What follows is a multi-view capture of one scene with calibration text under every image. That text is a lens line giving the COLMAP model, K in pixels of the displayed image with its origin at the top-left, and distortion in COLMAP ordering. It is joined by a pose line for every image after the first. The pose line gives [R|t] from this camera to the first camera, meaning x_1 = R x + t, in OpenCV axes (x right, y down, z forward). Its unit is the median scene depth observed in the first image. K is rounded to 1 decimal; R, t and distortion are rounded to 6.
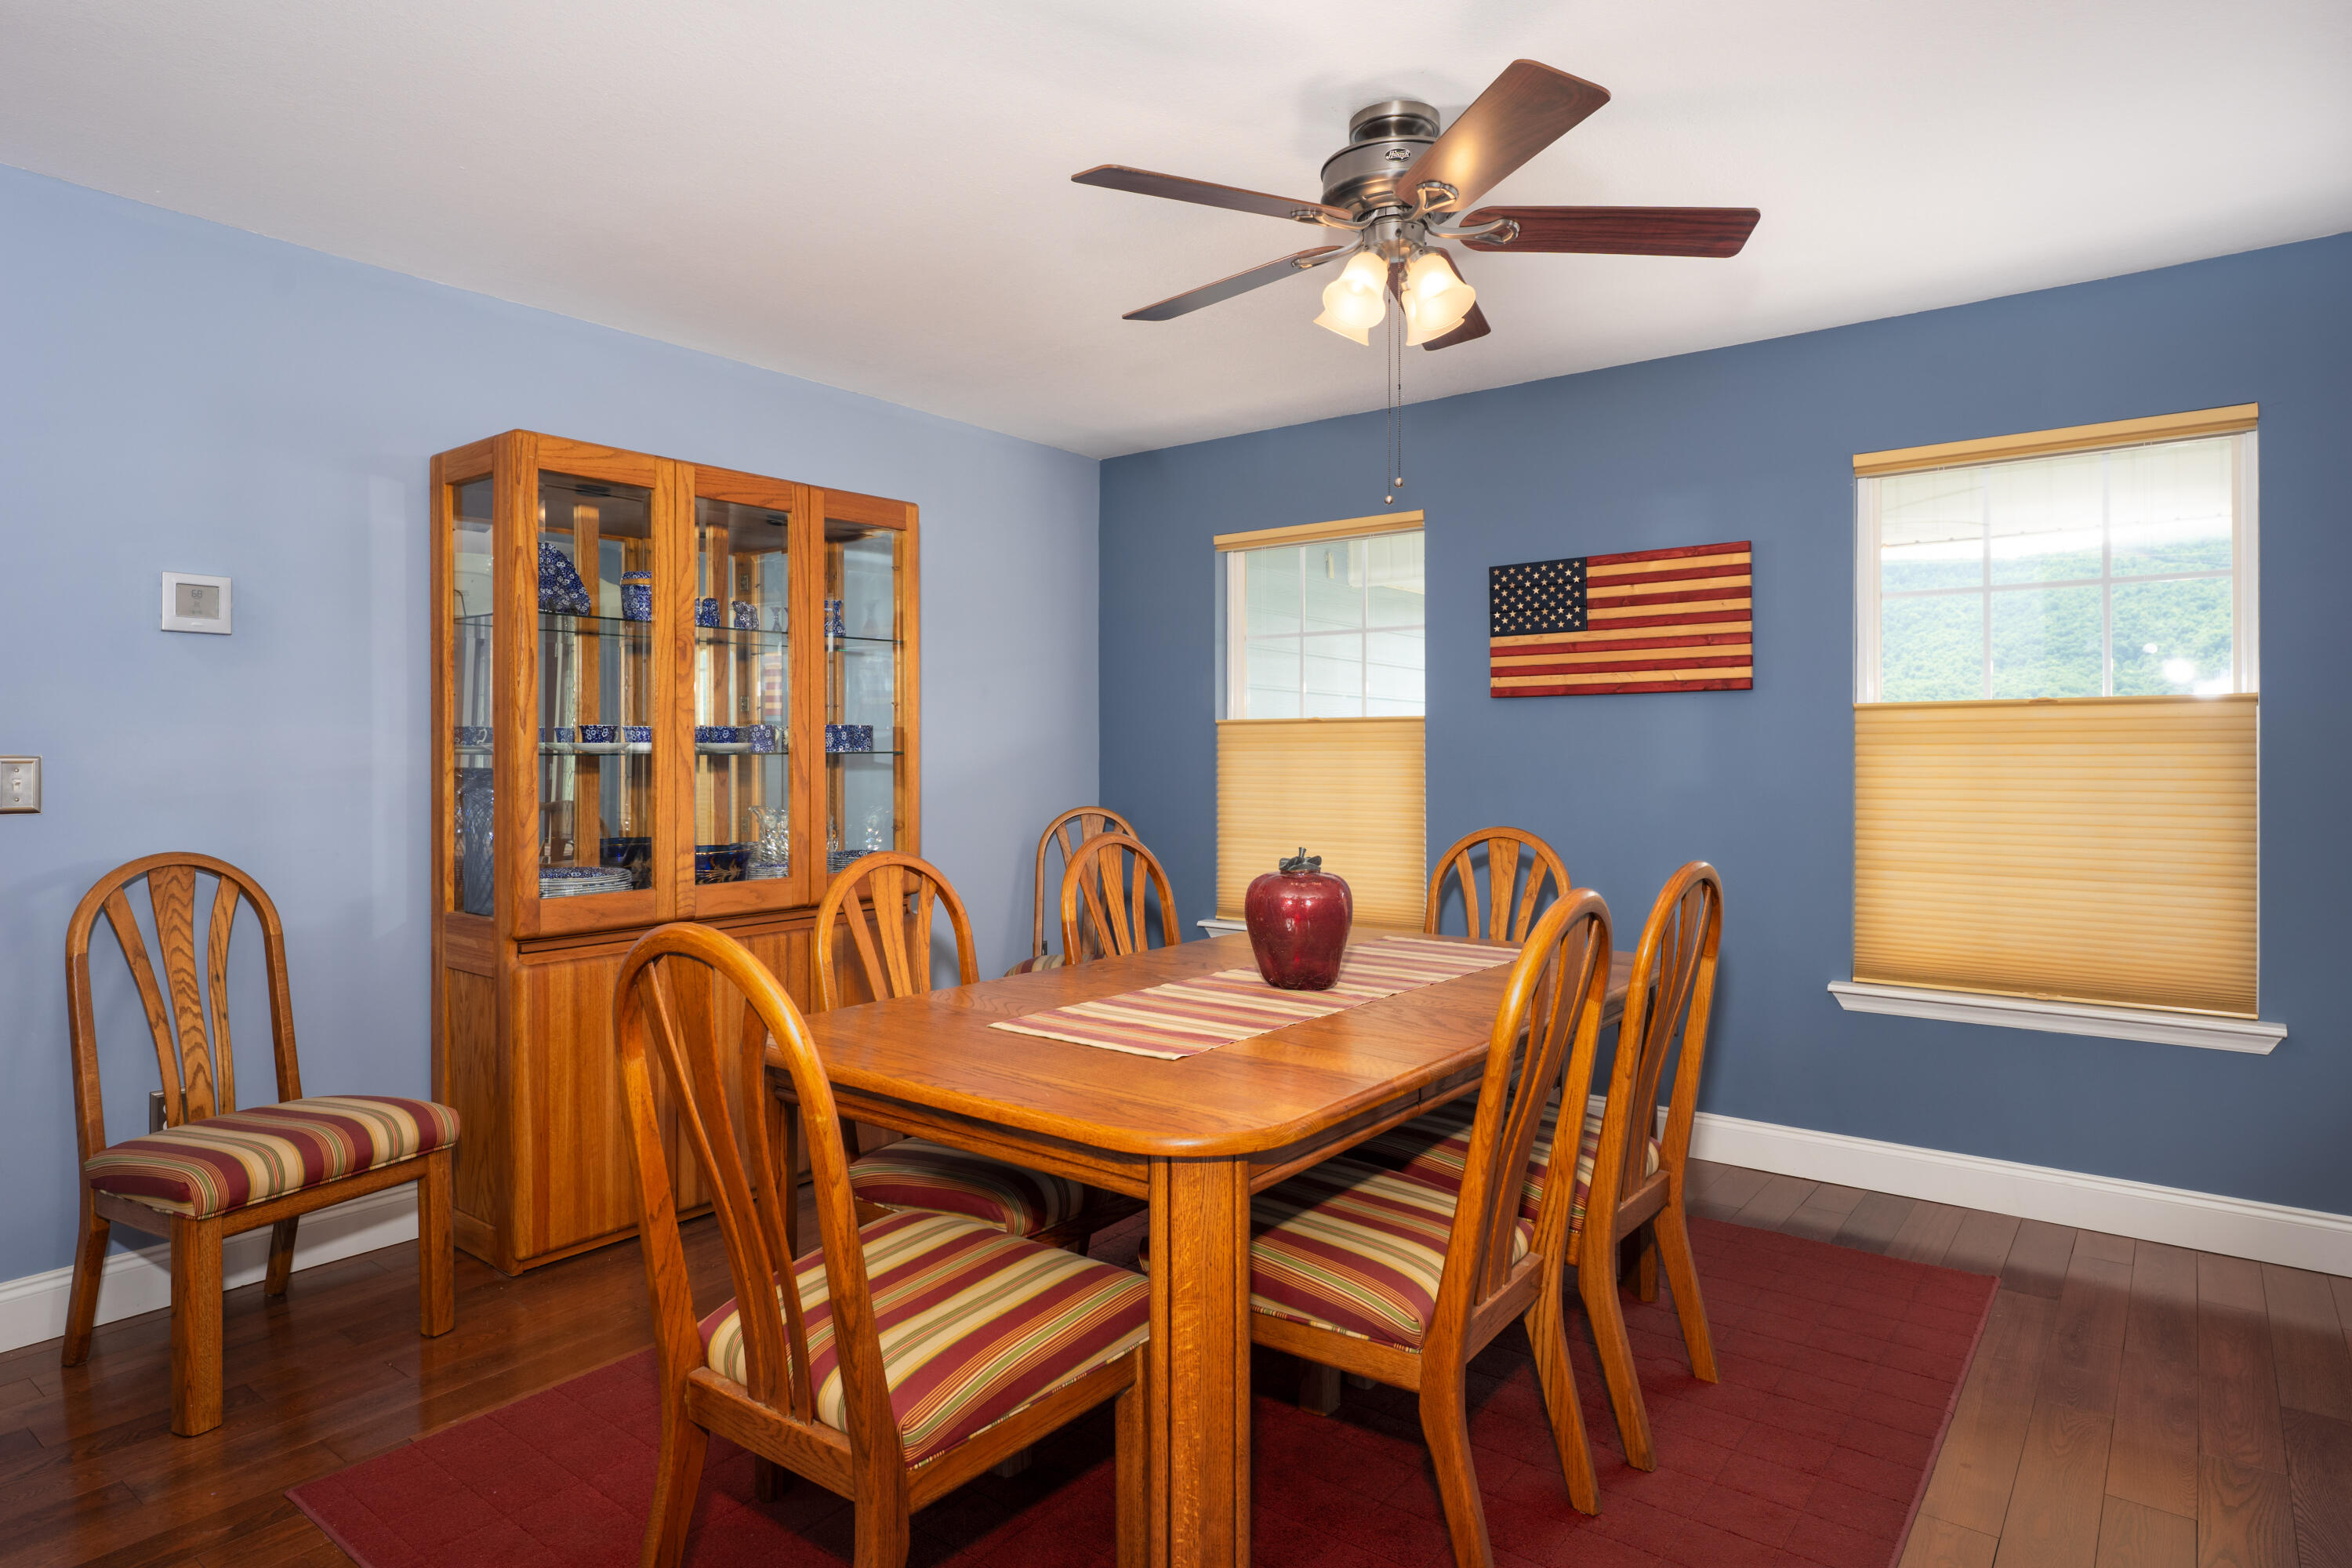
lens RADIAL K [[1329.8, 0, 1172.2], [0, 1329.8, 748.9], [0, 0, 1]] dist [-0.007087, -0.000189]
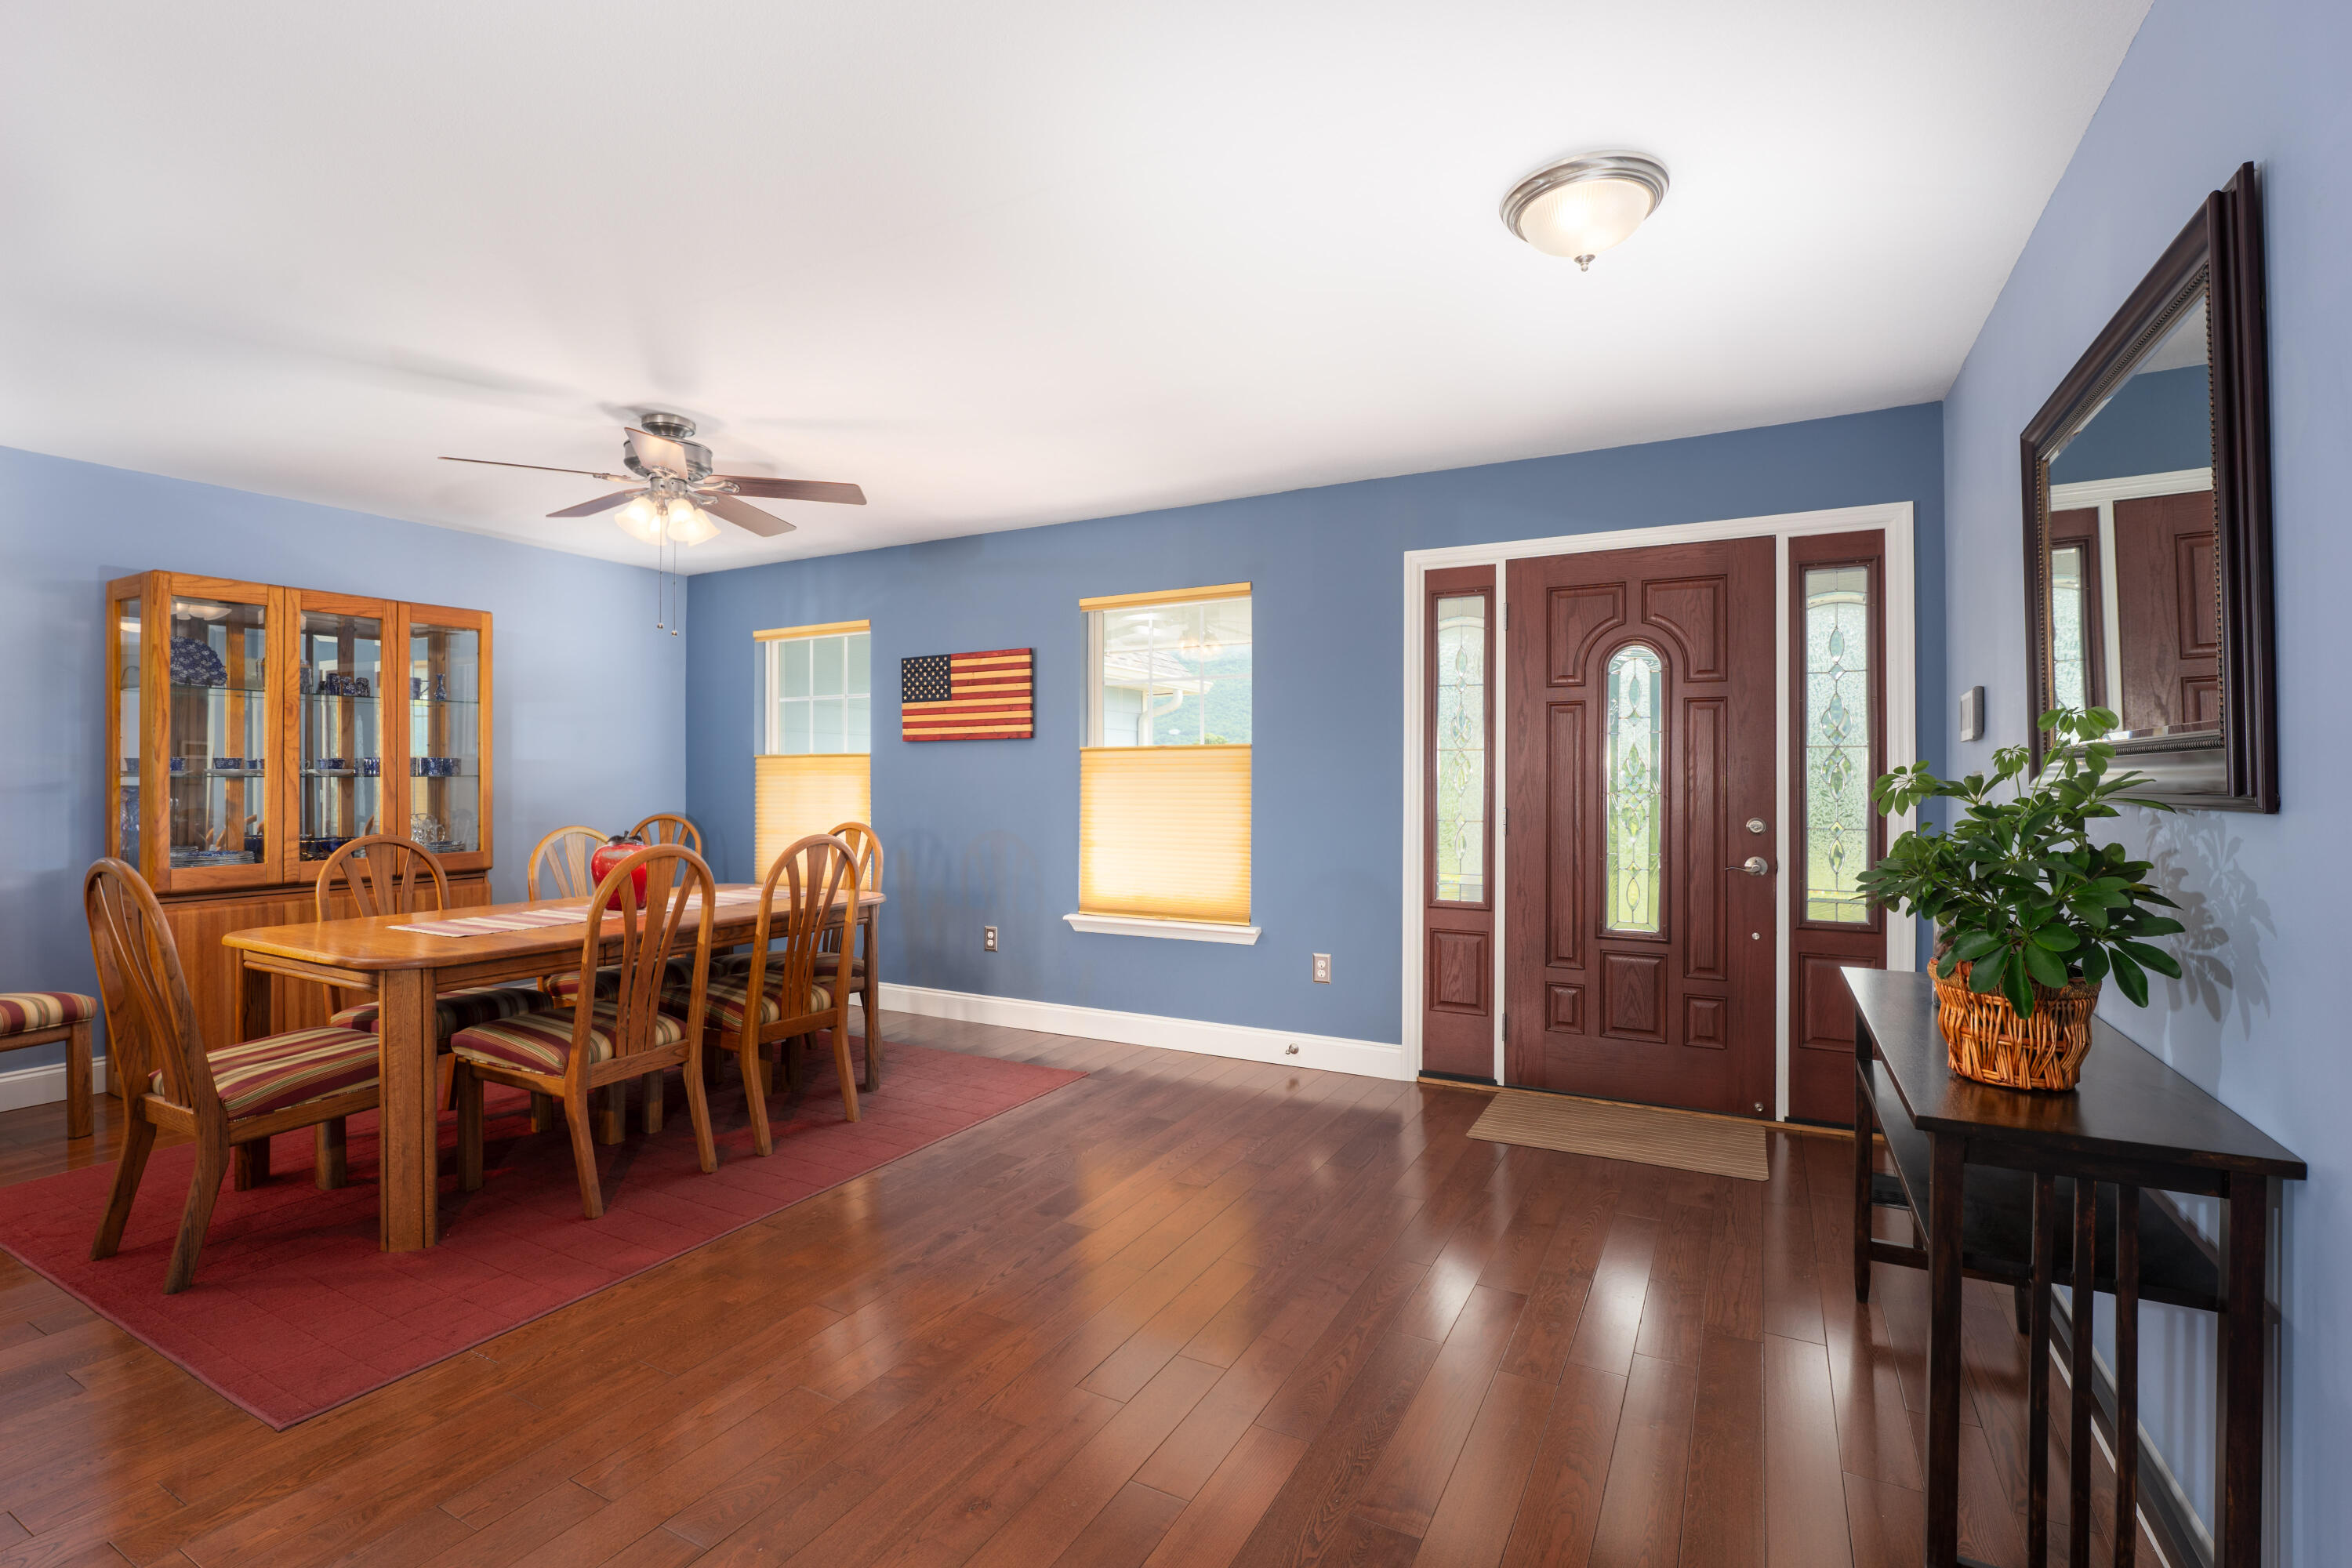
lens RADIAL K [[1085.2, 0, 1181.5], [0, 1085.2, 771.5], [0, 0, 1]] dist [-0.021532, 0.000454]
pose [[0.986113, 0.001842, 0.166063, 0.395658], [-0.001275, 0.999993, -0.003524, 0.000919], [-0.166069, 0.003263, 0.986109, -0.353710]]
